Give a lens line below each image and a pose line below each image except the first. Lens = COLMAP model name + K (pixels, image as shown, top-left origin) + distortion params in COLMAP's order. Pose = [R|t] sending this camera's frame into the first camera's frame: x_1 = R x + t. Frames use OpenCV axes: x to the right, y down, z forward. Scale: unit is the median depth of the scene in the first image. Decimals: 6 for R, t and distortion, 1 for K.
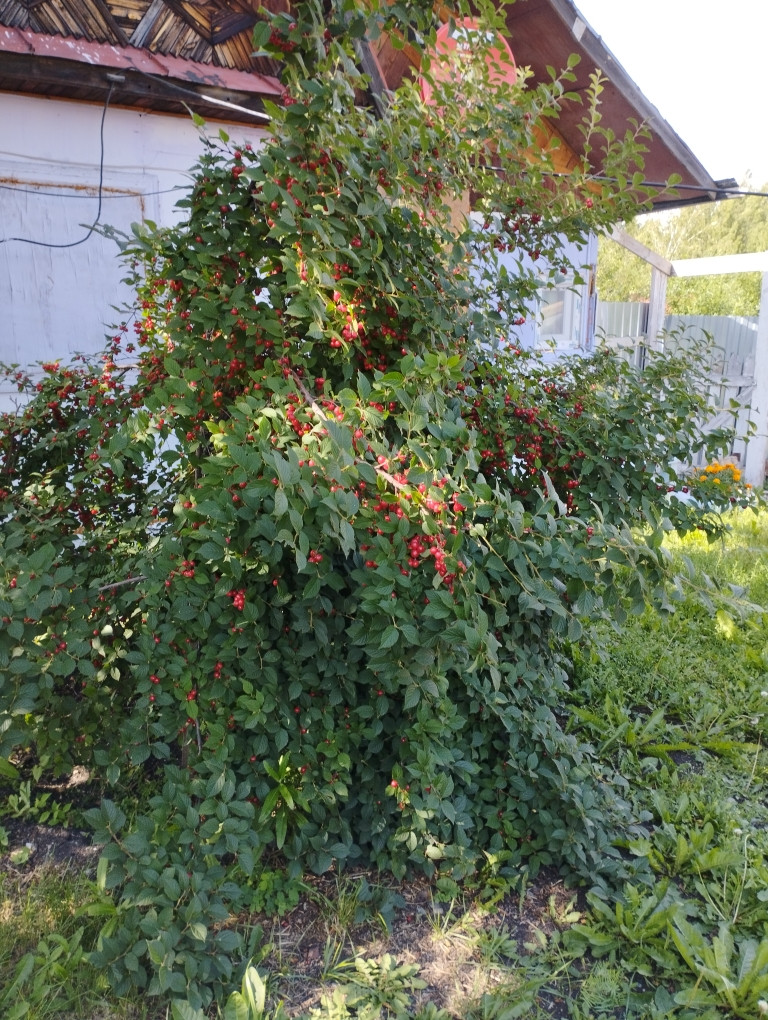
lens RADIAL K [[855.6, 0, 365.4], [0, 855.6, 509.3], [0, 0, 1]] dist [0.112541, -0.120150]
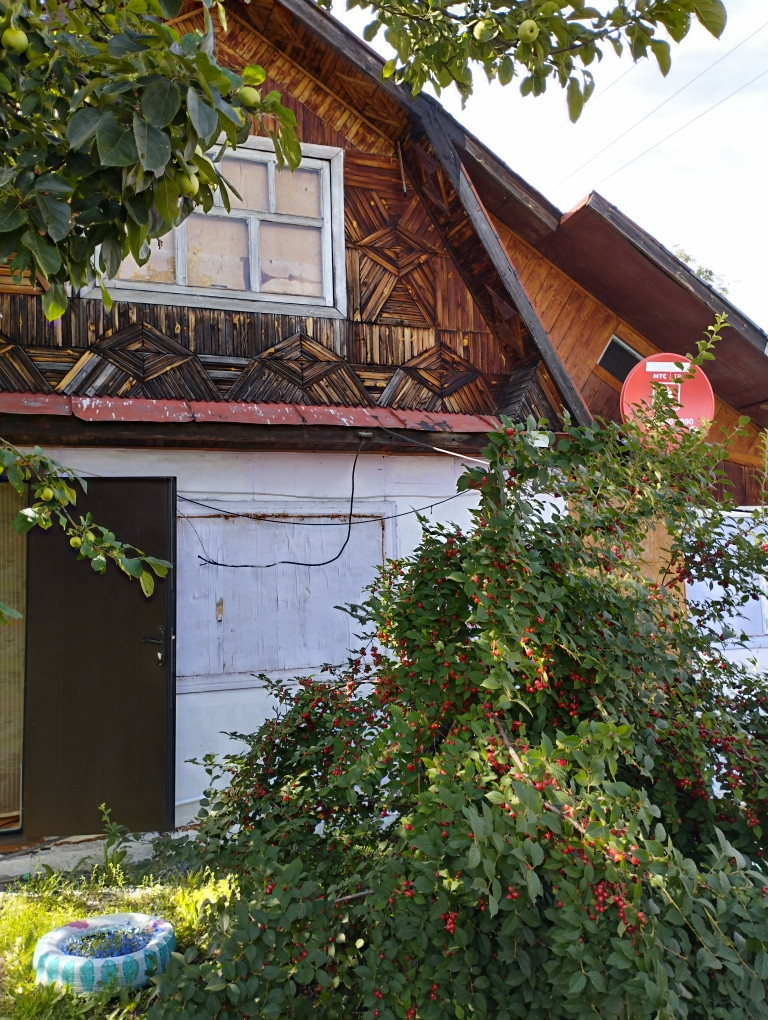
lens RADIAL K [[855.6, 0, 365.4], [0, 855.6, 509.3], [0, 0, 1]] dist [0.112541, -0.120150]
pose [[0.963769, -0.050292, -0.261954, 0.071576], [-0.025693, 0.959995, -0.278836, -0.092991], [0.265498, 0.275463, 0.923921, -0.240749]]
